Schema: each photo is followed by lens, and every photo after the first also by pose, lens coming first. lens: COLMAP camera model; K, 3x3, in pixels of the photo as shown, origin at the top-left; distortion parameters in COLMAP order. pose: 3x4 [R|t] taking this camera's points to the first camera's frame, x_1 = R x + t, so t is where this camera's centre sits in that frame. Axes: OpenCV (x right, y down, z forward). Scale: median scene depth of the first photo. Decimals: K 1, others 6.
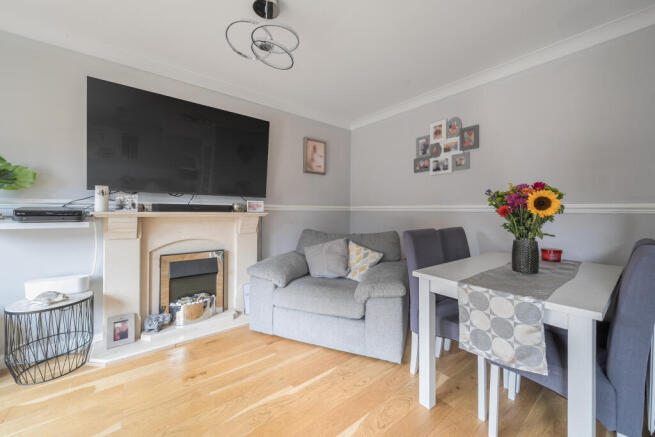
lens RADIAL K [[246.8, 0, 323.5], [0, 246.8, 215.0], [0, 0, 1]] dist [-0.002870, -0.001015]
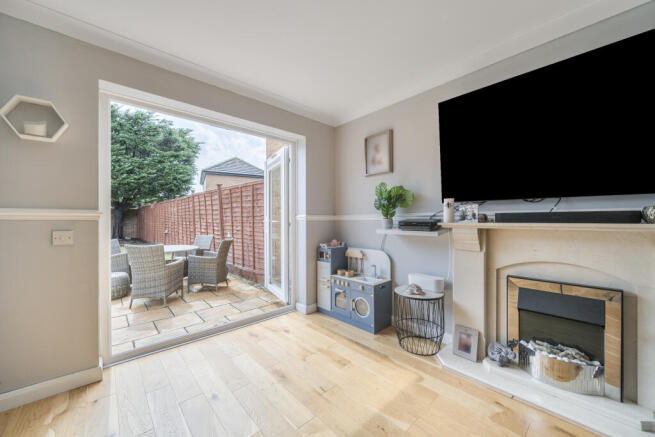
lens RADIAL K [[246.8, 0, 328.2], [0, 246.8, 220.5], [0, 0, 1]] dist [-0.002870, -0.001015]
pose [[0.083188, -0.005552, -0.996518, 0.117212], [-0.014084, 0.999878, -0.006746, -0.006814], [0.996434, 0.014596, 0.083100, 0.354281]]
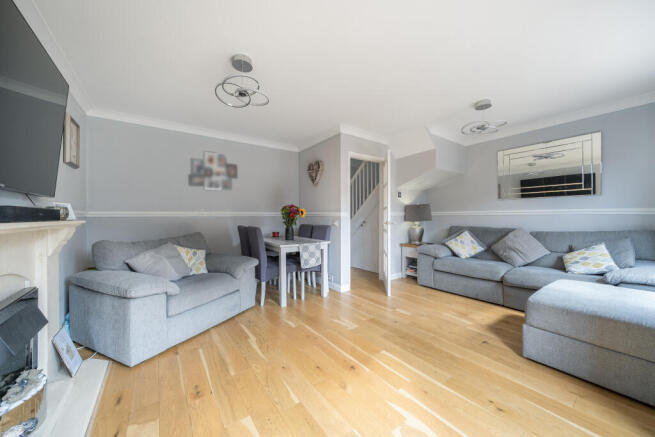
lens RADIAL K [[246.8, 0, 328.0], [0, 246.8, 216.9], [0, 0, 1]] dist [-0.002870, -0.001015]
pose [[0.029602, -0.013249, 0.999474, -1.150865], [0.019324, 0.999733, 0.012680, -0.018519], [-0.999375, 0.018938, 0.029850, 0.360570]]
